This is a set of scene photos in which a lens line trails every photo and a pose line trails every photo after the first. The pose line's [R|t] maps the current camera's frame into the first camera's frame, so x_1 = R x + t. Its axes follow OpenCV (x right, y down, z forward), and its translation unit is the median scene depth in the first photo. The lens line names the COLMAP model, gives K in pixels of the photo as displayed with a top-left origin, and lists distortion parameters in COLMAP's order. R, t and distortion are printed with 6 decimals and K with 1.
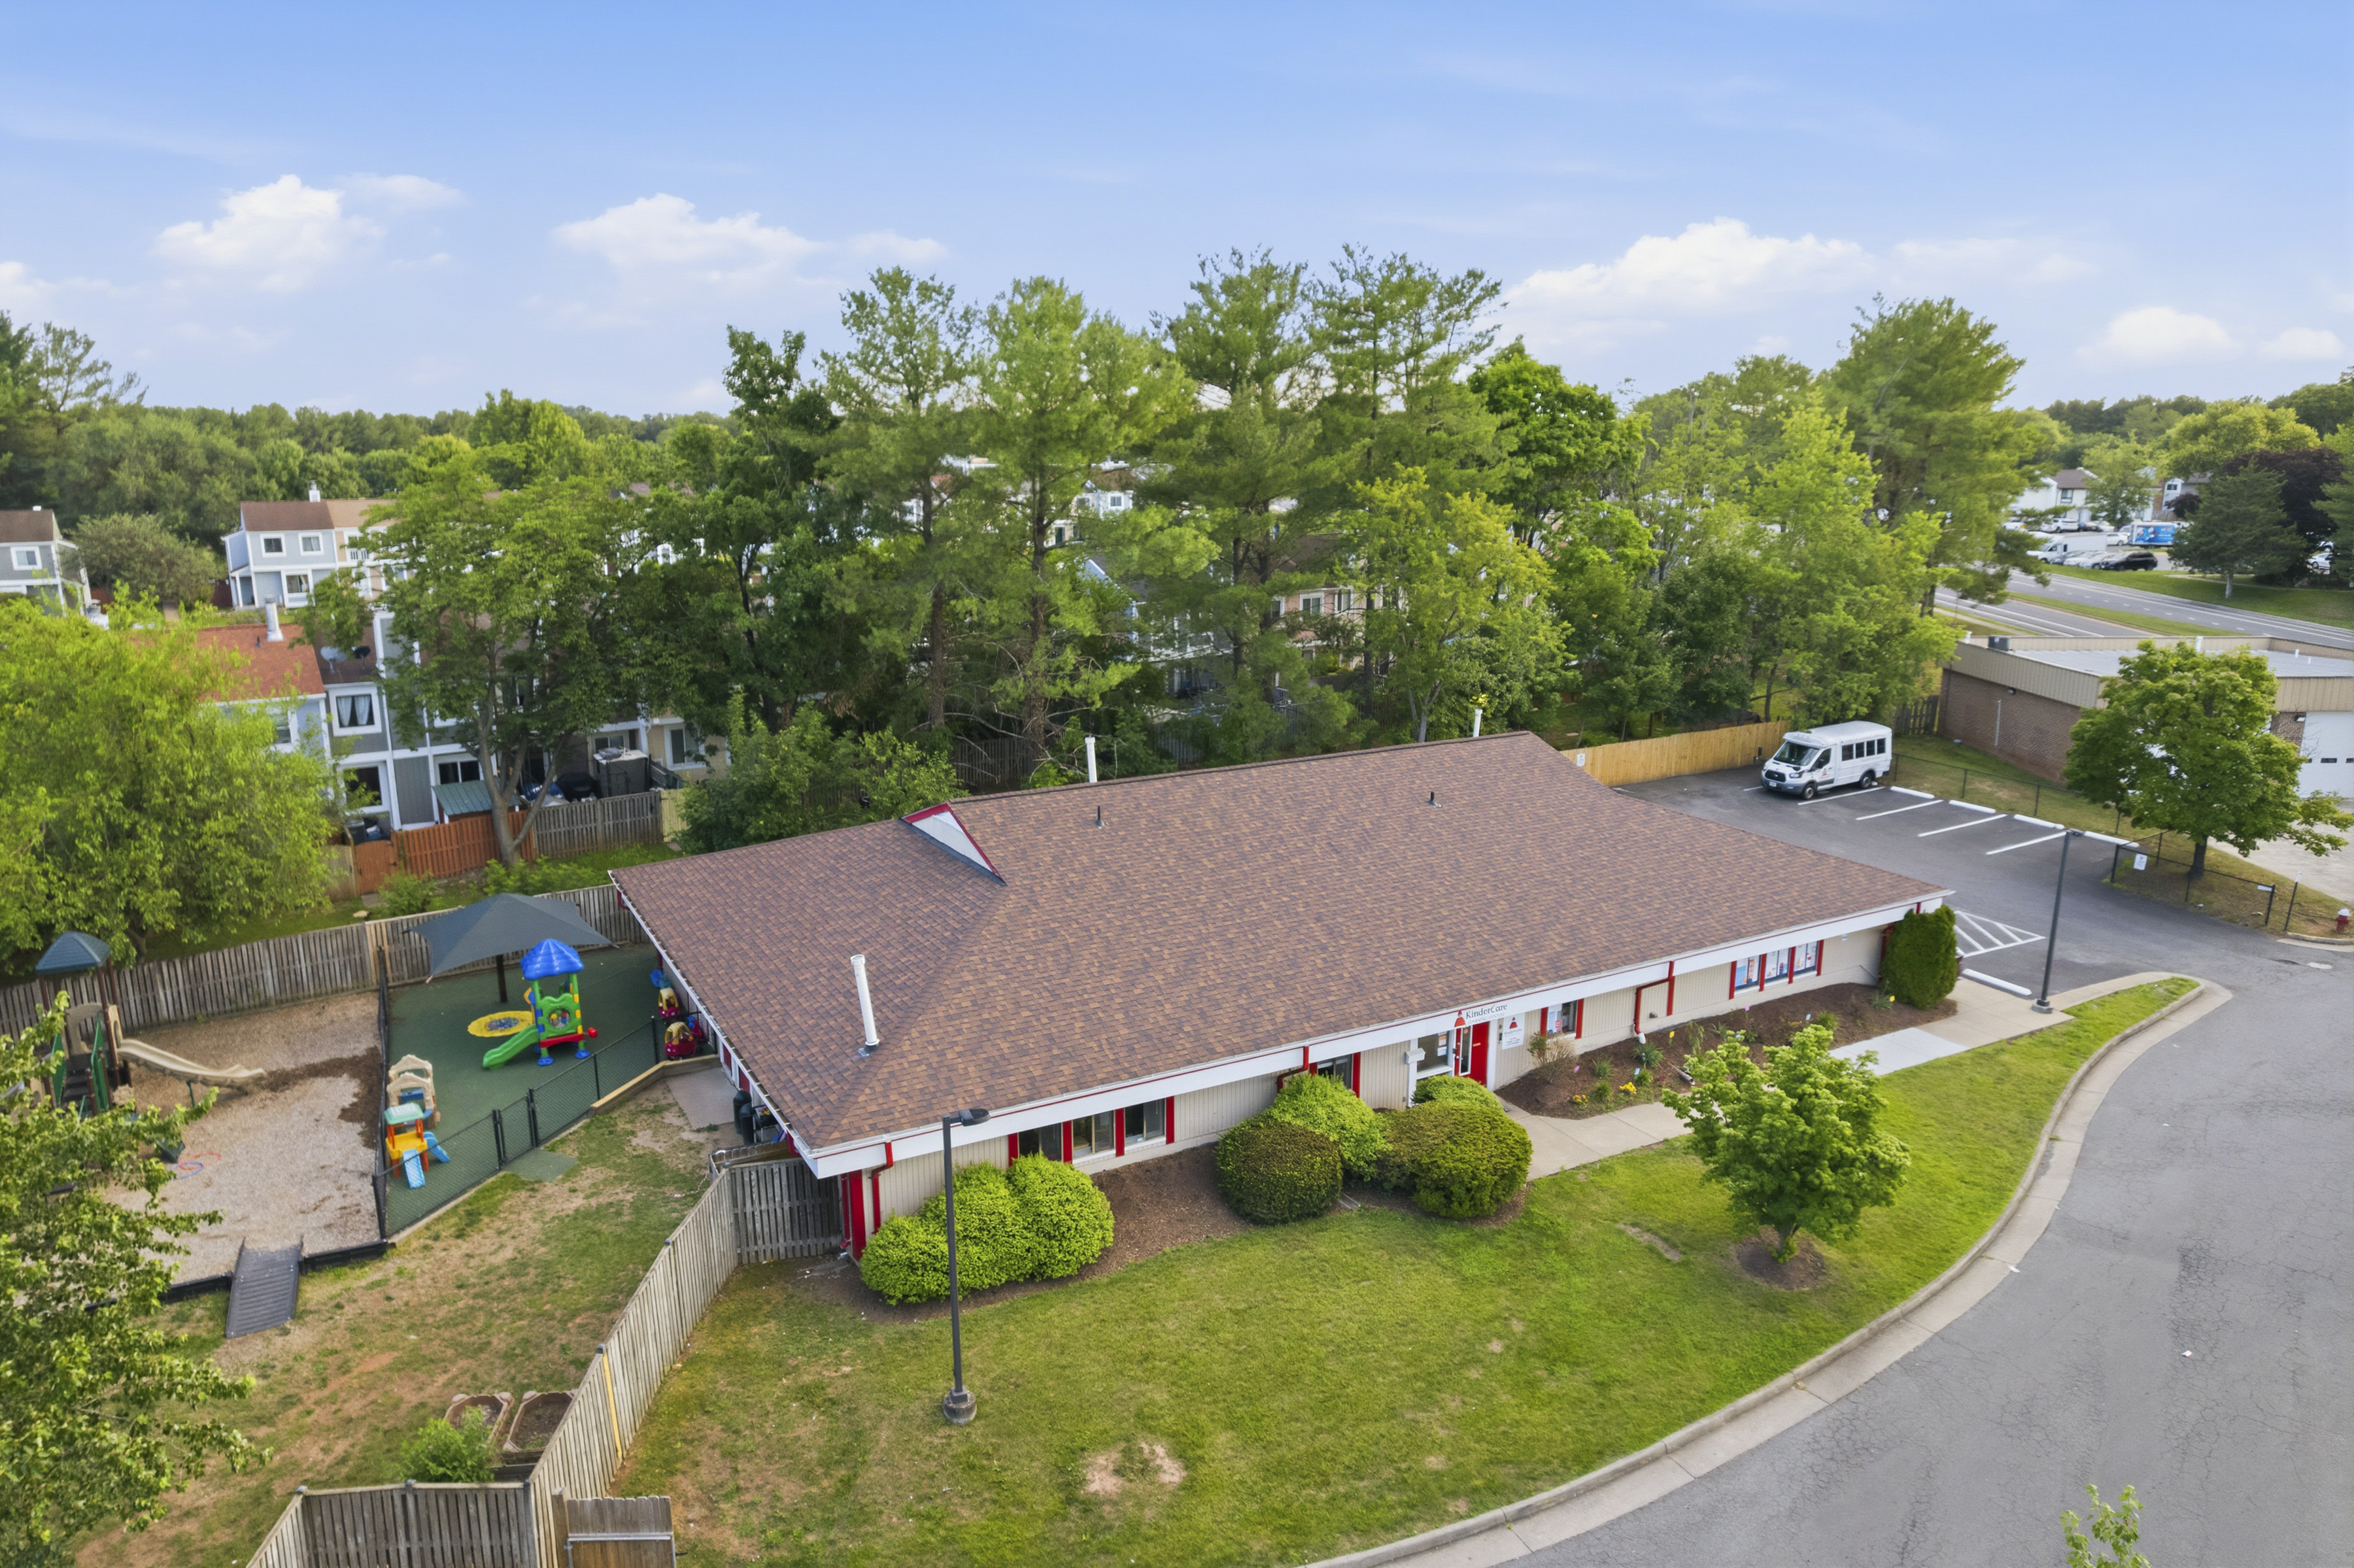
lens RADIAL K [[1518.2, 0, 1177.0], [0, 1518.2, 784.0], [0, 0, 1]] dist [-0.078891, 0.078437]
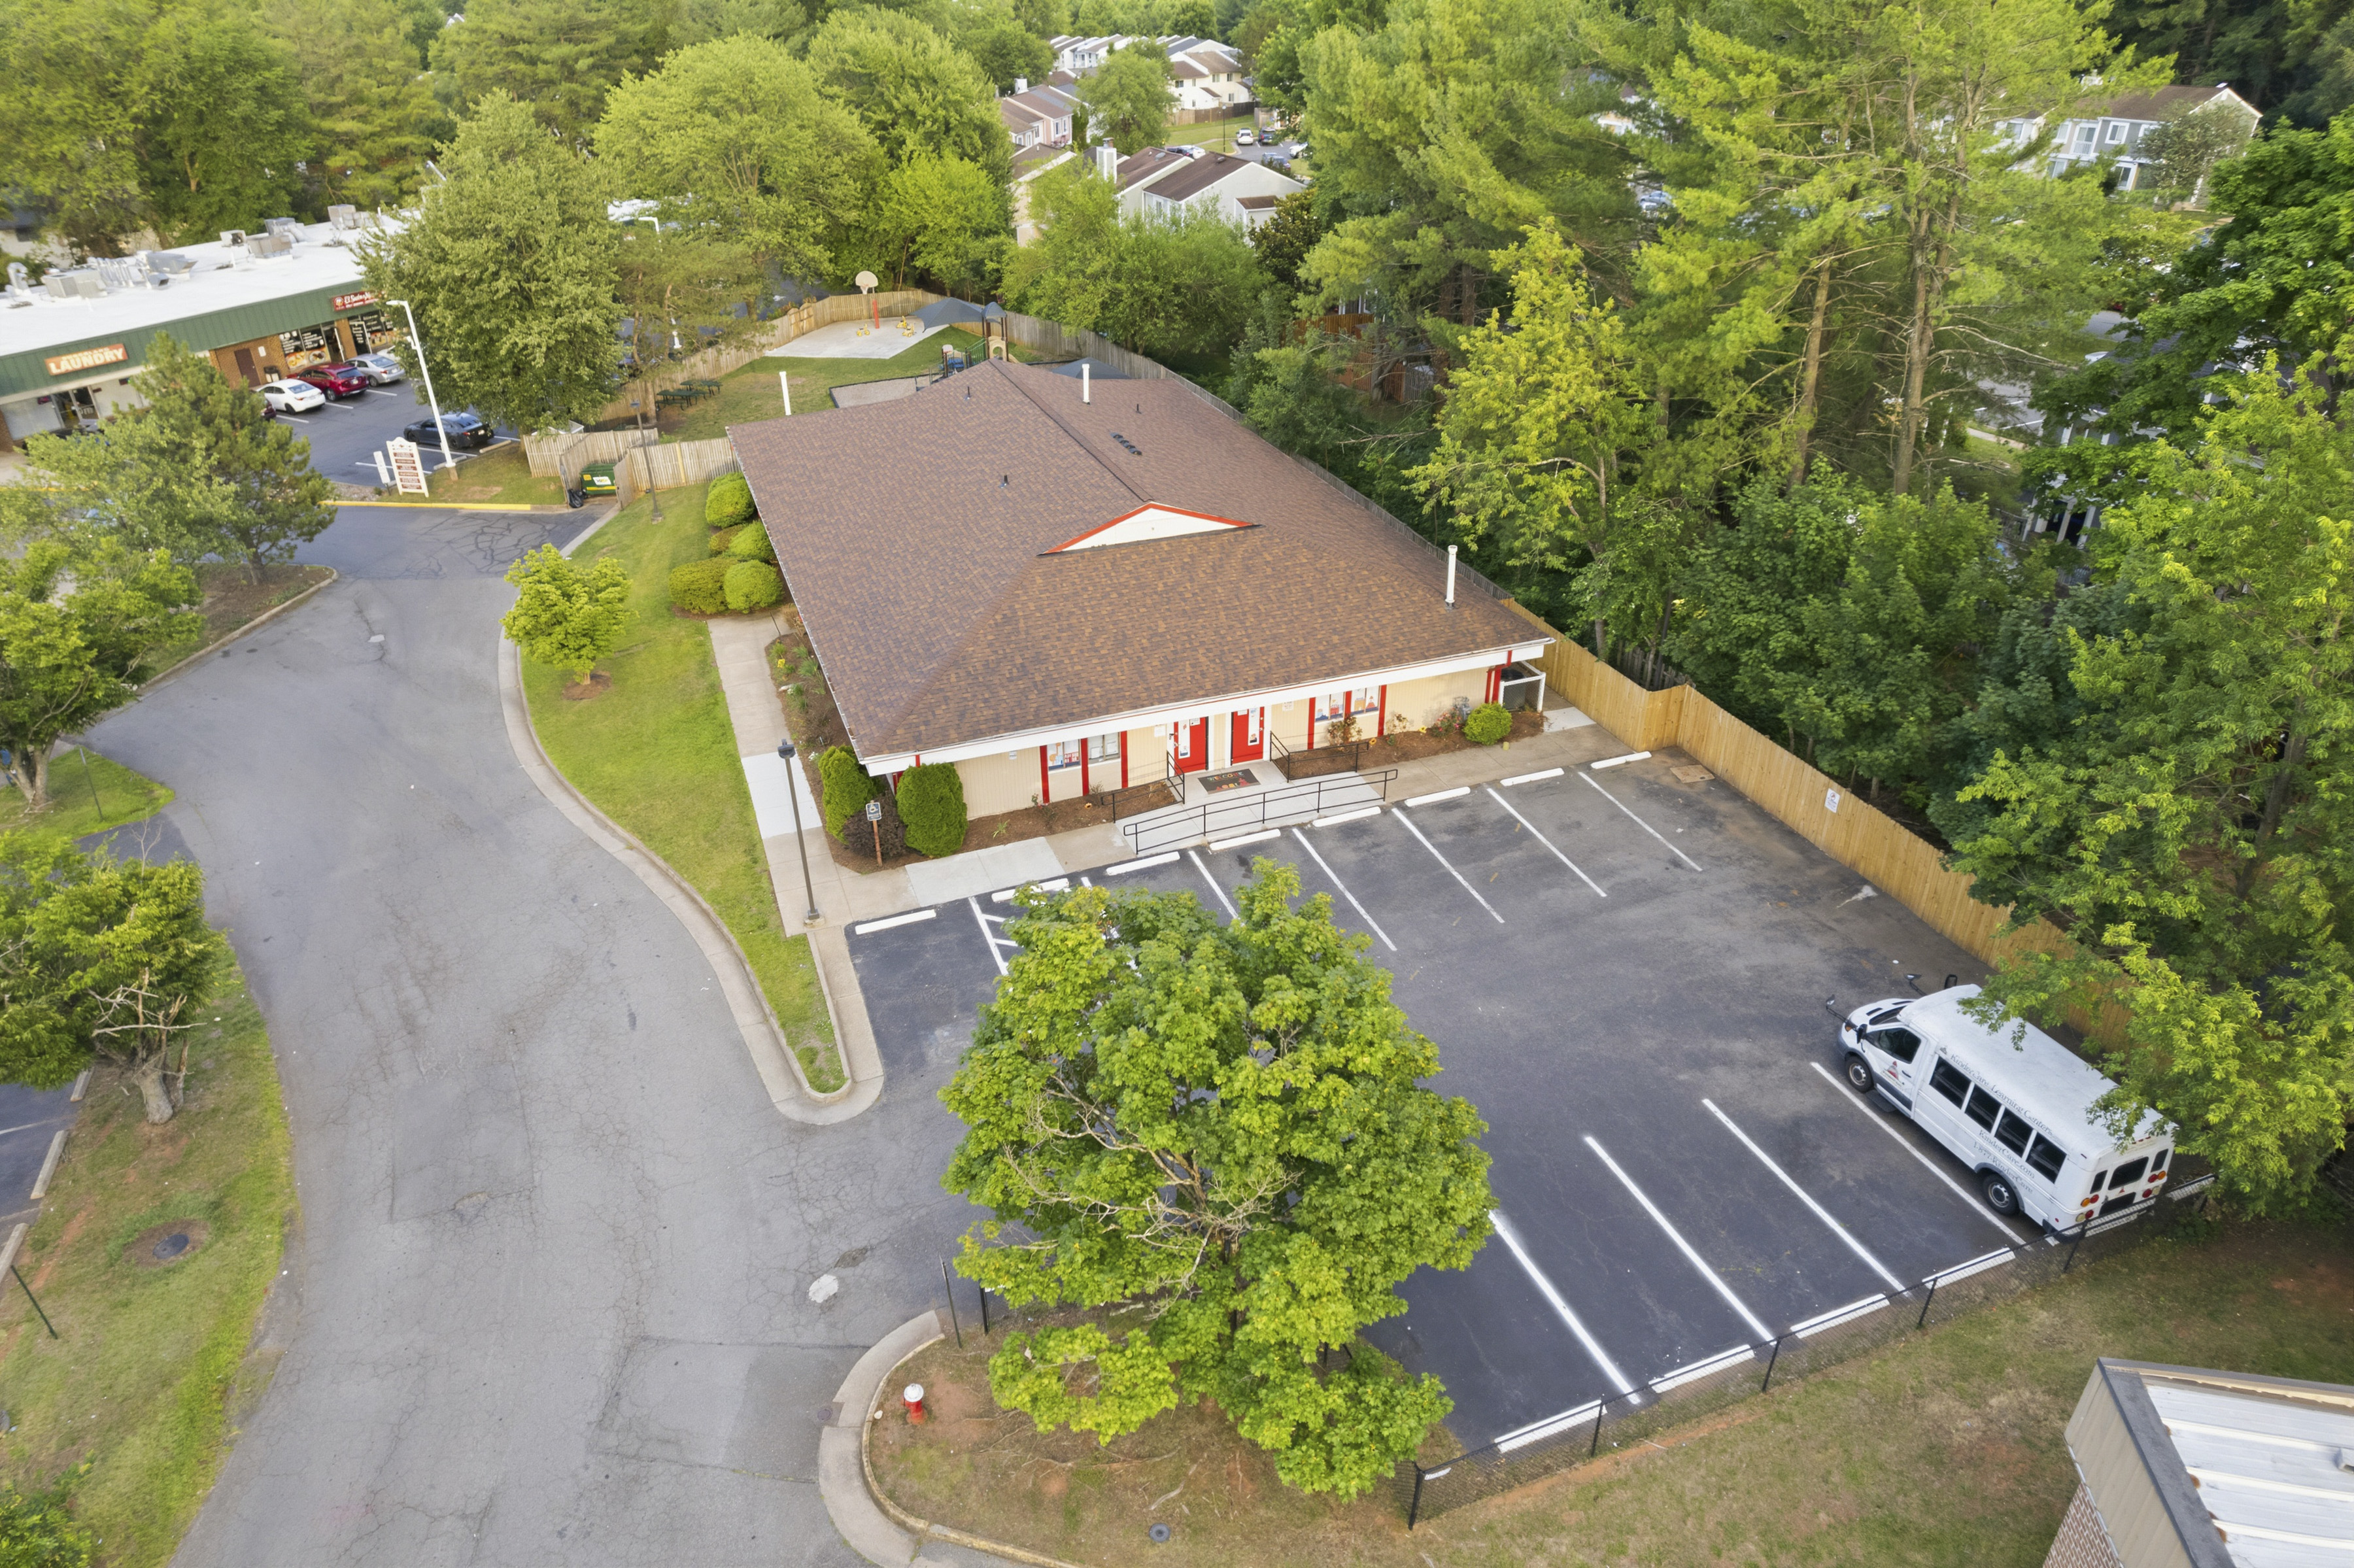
lens RADIAL K [[1518.2, 0, 1177.0], [0, 1518.2, 784.0], [0, 0, 1]] dist [-0.078891, 0.078437]
pose [[-0.149853, 0.490307, -0.858570, 1.348289], [-0.209482, 0.832916, 0.512219, -0.449373], [0.966262, 0.256613, -0.022104, 1.265773]]
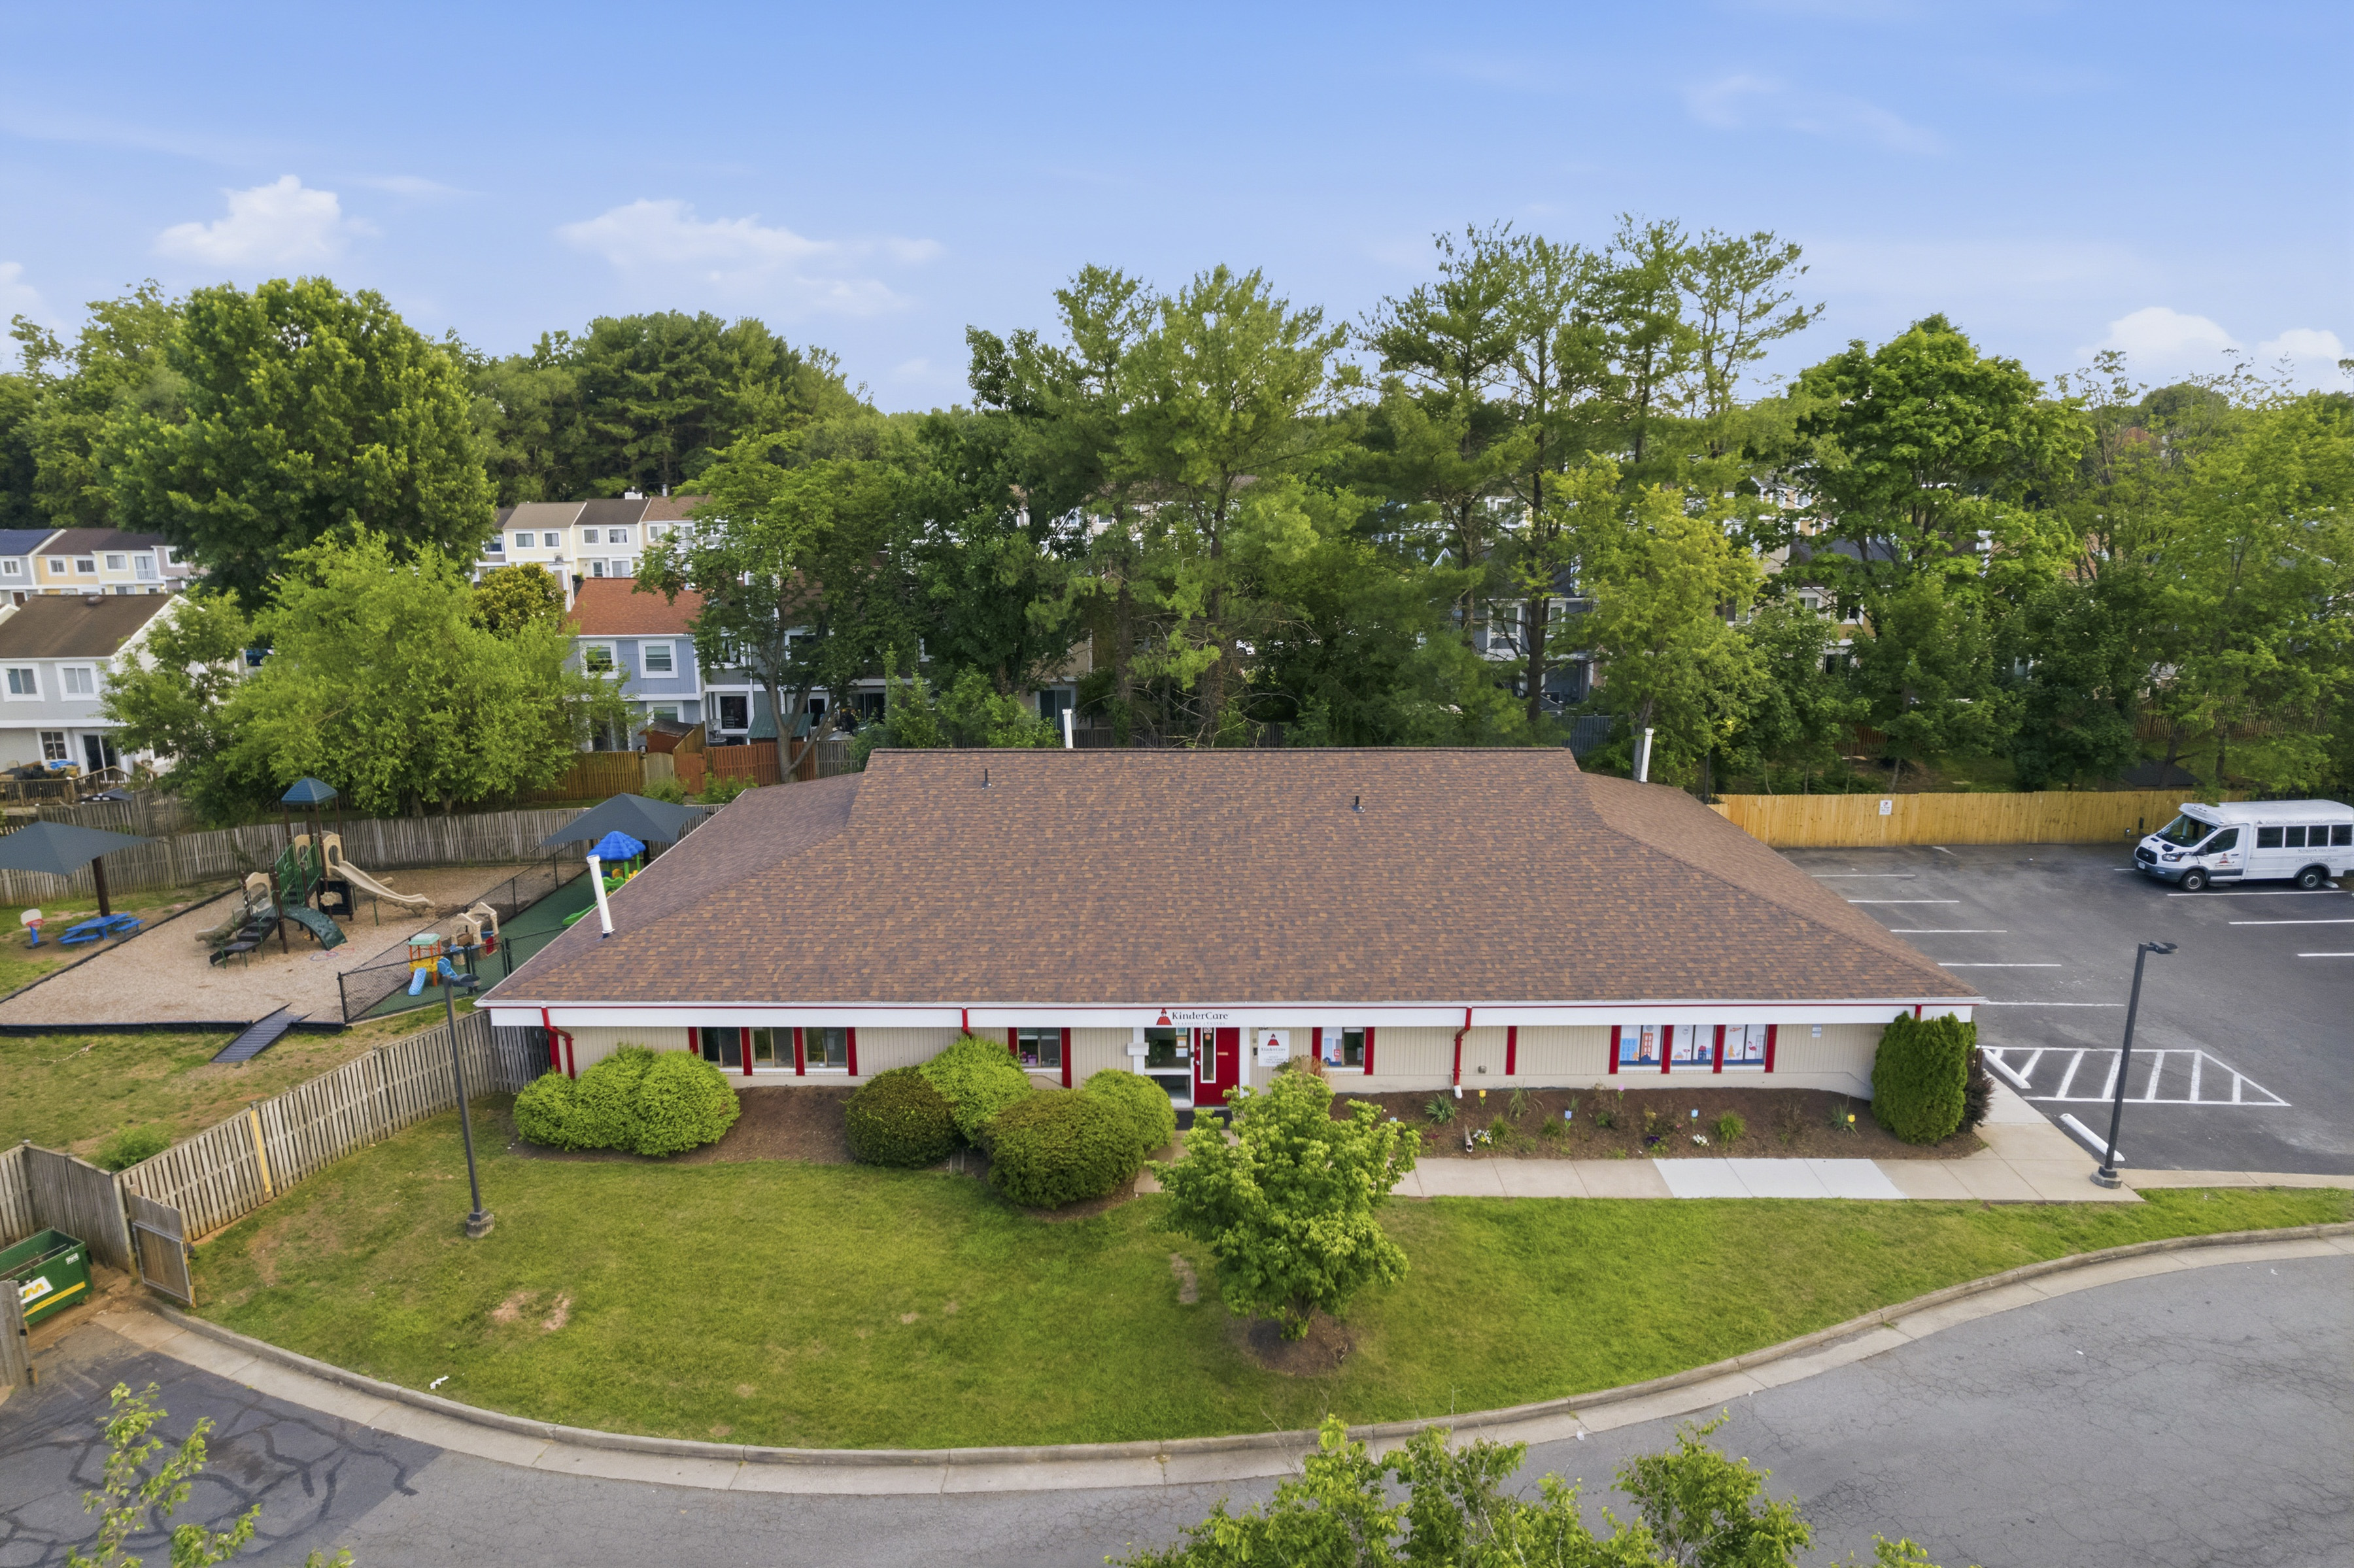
lens RADIAL K [[1507.9, 0, 1177.0], [0, 1507.9, 784.0], [0, 0, 1]] dist [-0.060198, 0.056822]
pose [[0.870429, 0.105752, -0.480801, 0.536548], [-0.105766, 0.994020, 0.027159, -0.016201], [0.480798, 0.027213, 0.876409, 0.135305]]
